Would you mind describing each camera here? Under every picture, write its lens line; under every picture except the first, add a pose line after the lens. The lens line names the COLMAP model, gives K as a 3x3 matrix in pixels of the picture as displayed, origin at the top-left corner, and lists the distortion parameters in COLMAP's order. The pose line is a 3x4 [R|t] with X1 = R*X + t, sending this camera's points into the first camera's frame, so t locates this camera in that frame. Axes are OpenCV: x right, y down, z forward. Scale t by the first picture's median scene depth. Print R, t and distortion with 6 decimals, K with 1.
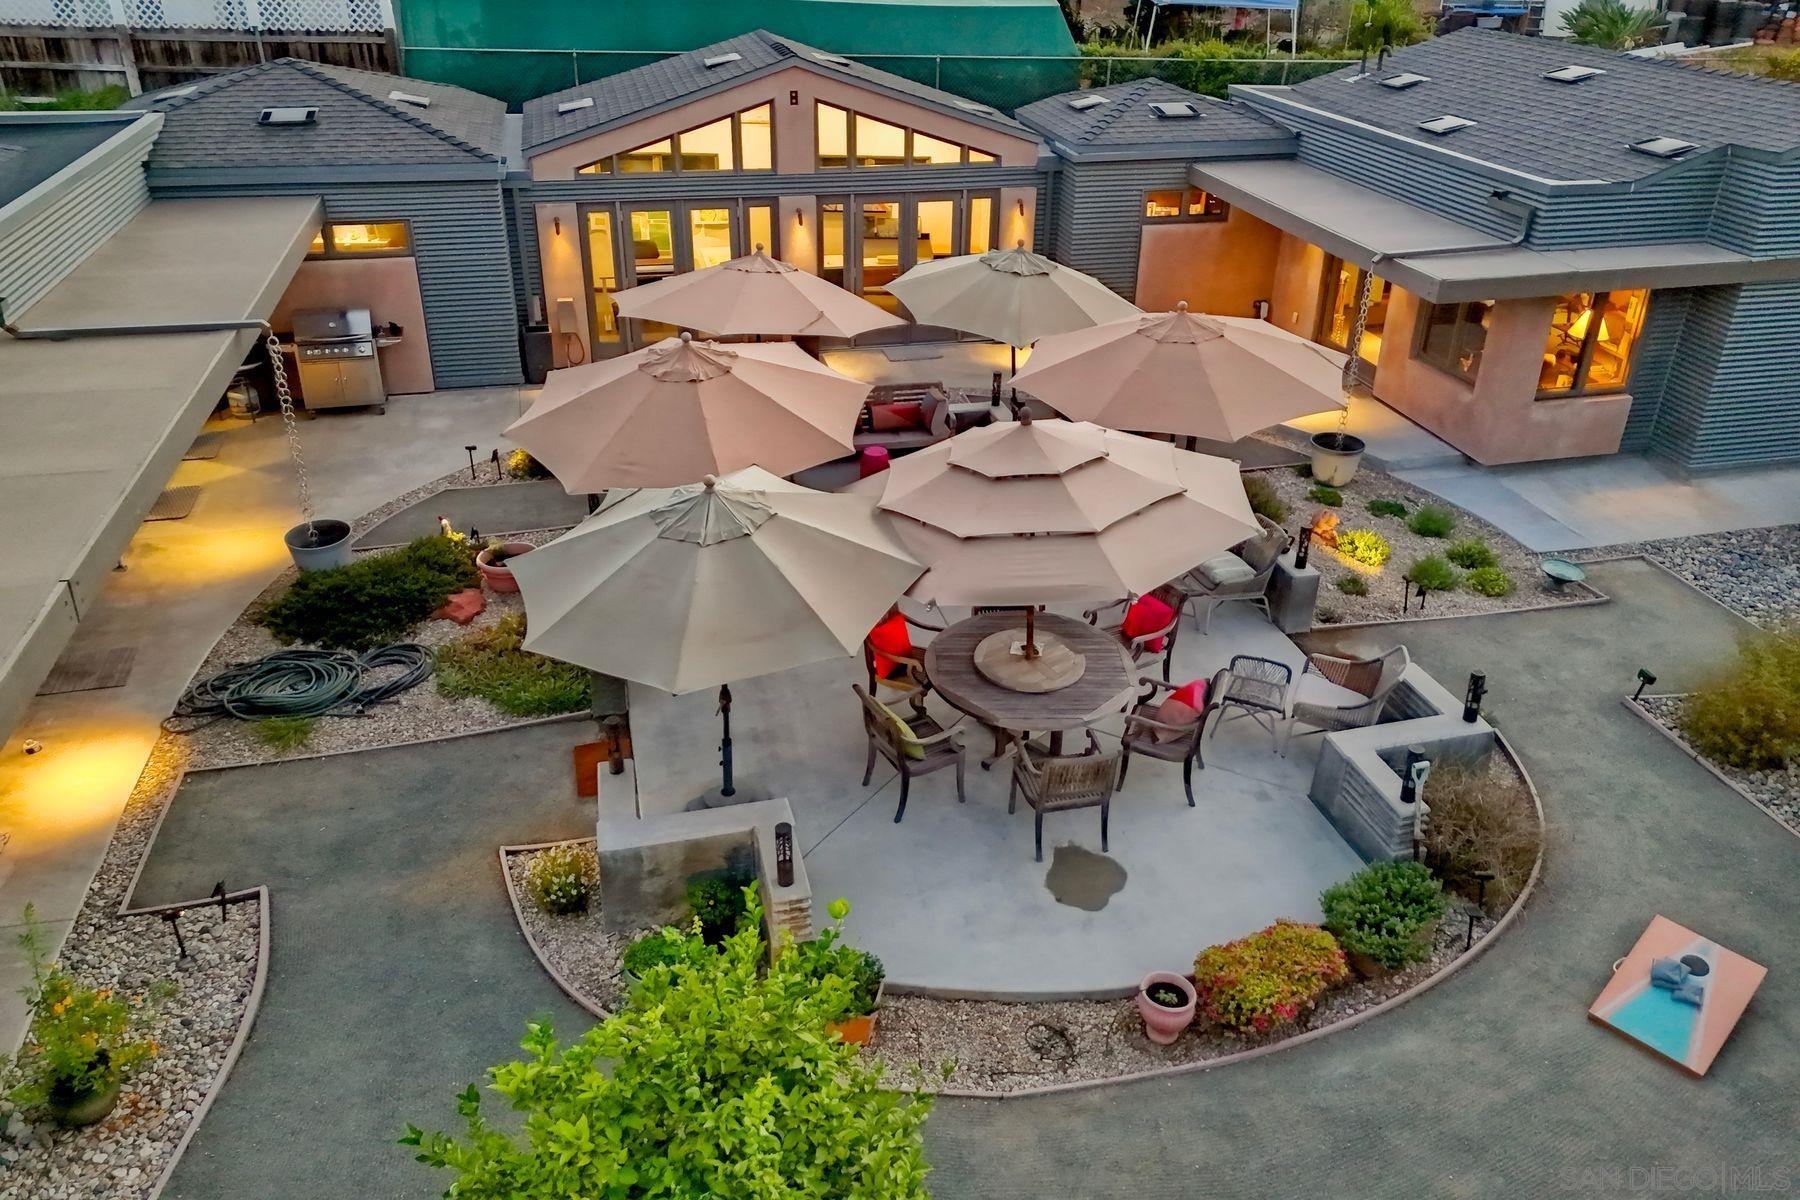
lens RADIAL K [[1326.3, 0, 904.5], [0, 1326.3, 532.3], [0, 0, 1]] dist [0.068693, -0.057392]
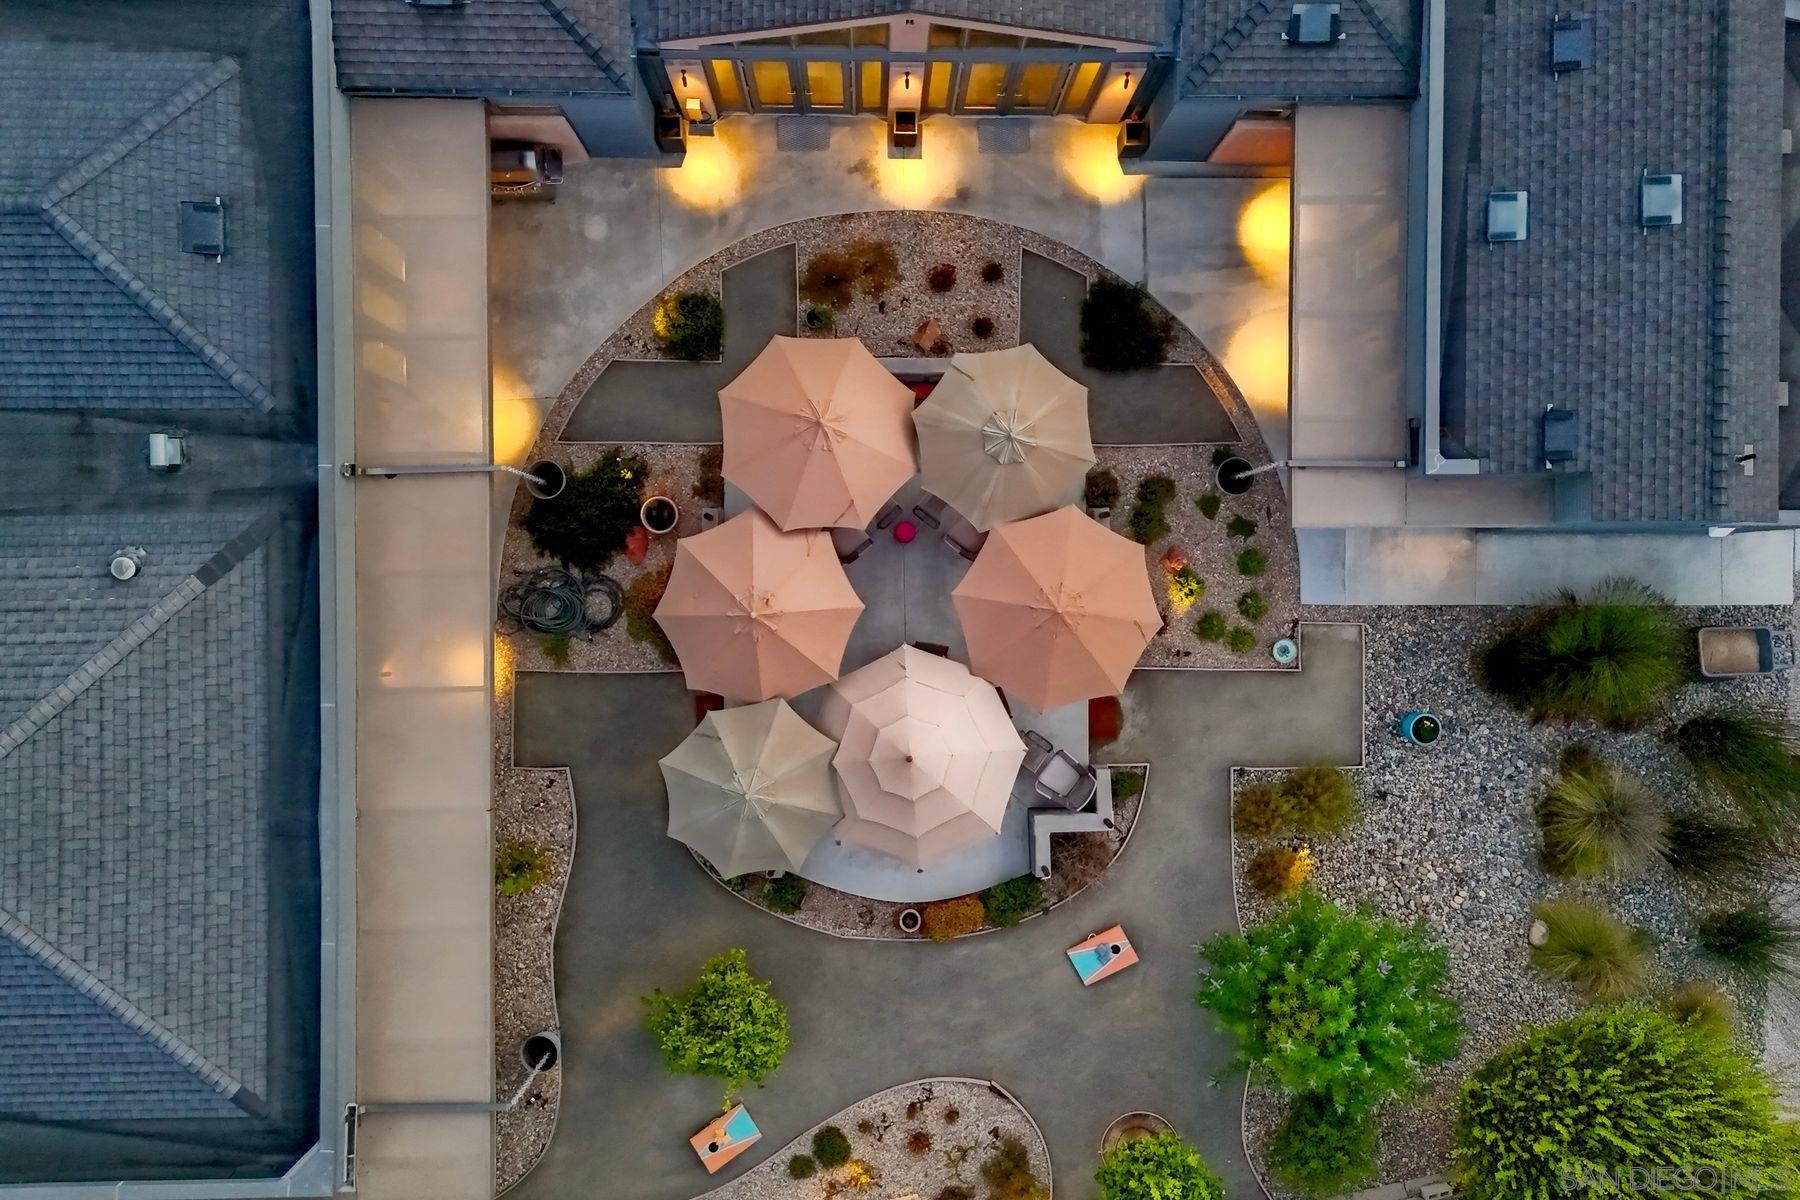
lens RADIAL K [[1327.2, 0, 900.0], [0, 1327.2, 600.0], [0, 0, 1]] dist [0.057320, -0.060870]
pose [[0.972540, 0.232633, 0.006913, 0.007107], [-0.109254, 0.430114, 0.896139, -1.556792], [0.205498, -0.872286, 0.443719, 0.259096]]
